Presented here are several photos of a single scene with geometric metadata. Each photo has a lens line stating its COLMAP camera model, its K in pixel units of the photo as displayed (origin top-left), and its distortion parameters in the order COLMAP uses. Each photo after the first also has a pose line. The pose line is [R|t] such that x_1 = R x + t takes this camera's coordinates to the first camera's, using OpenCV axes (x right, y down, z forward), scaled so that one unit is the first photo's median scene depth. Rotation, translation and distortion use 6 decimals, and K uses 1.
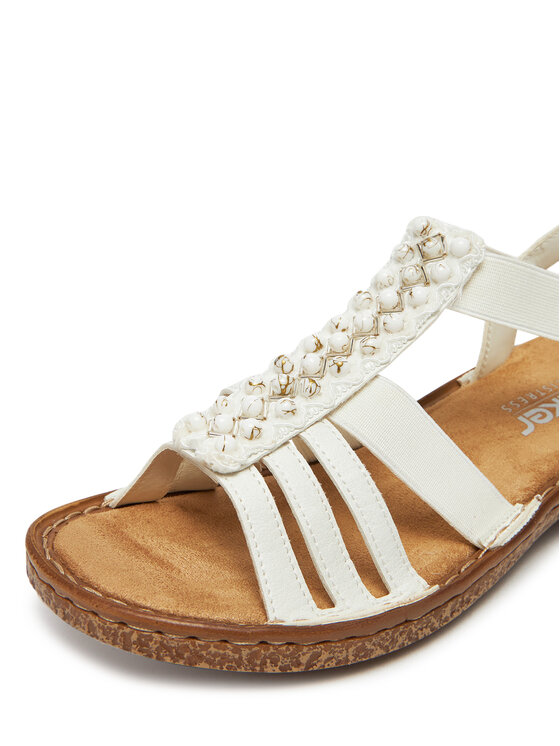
lens RADIAL K [[913.1, 0, 279.0], [0, 913.1, 373.0], [0, 0, 1]] dist [-0.096676, 0.000000]
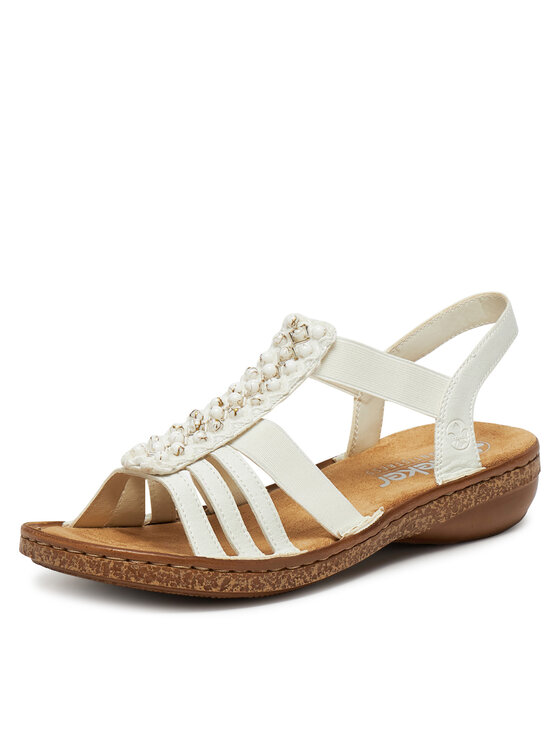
lens RADIAL K [[1357.0, 0, 281.4], [0, 1357.0, 373.5], [0, 0, 1]] dist [-0.488600, 0.000000]
pose [[0.994027, -0.011114, 0.108570, -0.093020], [0.031854, 0.981032, -0.191212, 0.339824], [-0.104385, 0.193528, 0.975526, -1.091563]]
